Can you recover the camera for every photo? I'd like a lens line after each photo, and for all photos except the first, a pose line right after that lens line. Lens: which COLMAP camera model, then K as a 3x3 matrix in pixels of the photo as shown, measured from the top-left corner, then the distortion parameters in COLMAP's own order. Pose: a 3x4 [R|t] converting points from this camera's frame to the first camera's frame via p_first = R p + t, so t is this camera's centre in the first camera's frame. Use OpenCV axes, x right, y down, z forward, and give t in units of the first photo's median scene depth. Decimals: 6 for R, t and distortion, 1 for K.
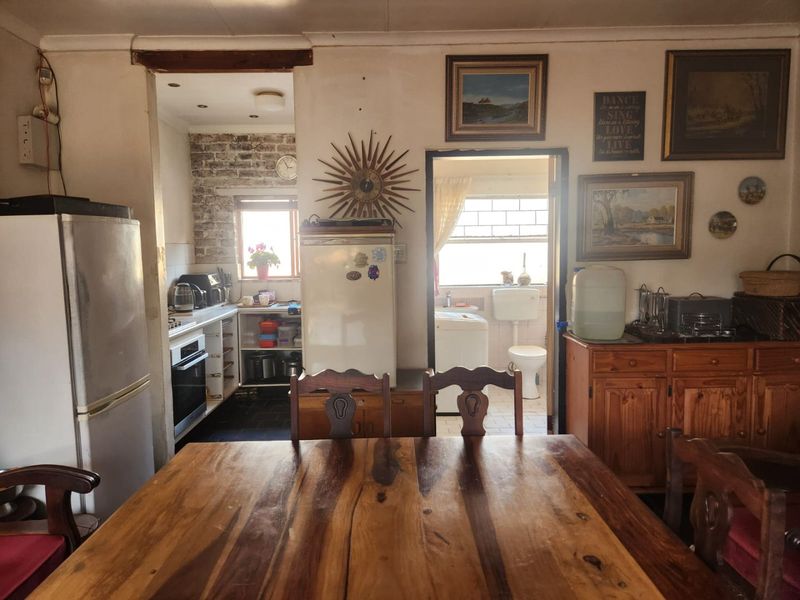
lens RADIAL K [[541.7, 0, 398.3], [0, 541.7, 296.4], [0, 0, 1]] dist [0.040290, -0.031397]
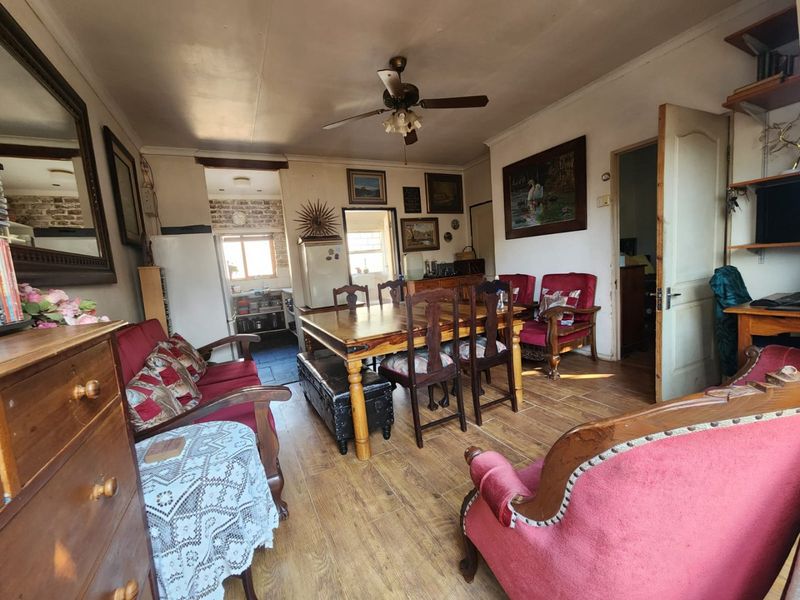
lens RADIAL K [[331.2, 0, 401.8], [0, 331.2, 303.5], [0, 0, 1]] dist [-0.004418, 0.000130]
pose [[0.891473, -0.111236, 0.439207, -0.371635], [0.111175, 0.993462, 0.025954, 0.128254], [-0.439222, 0.025692, 0.898011, -0.372225]]
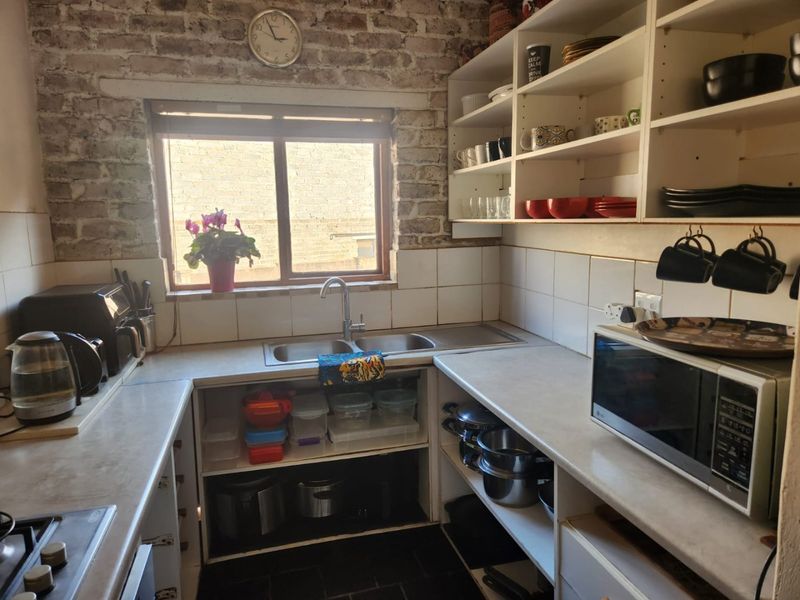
lens RADIAL K [[541.7, 0, 392.9], [0, 541.7, 297.1], [0, 0, 1]] dist [0.040290, -0.031397]
pose [[0.970275, -0.043252, 0.238108, -0.354679], [0.030180, 0.997844, 0.058275, -0.078836], [-0.240115, -0.049357, 0.969489, 0.844210]]
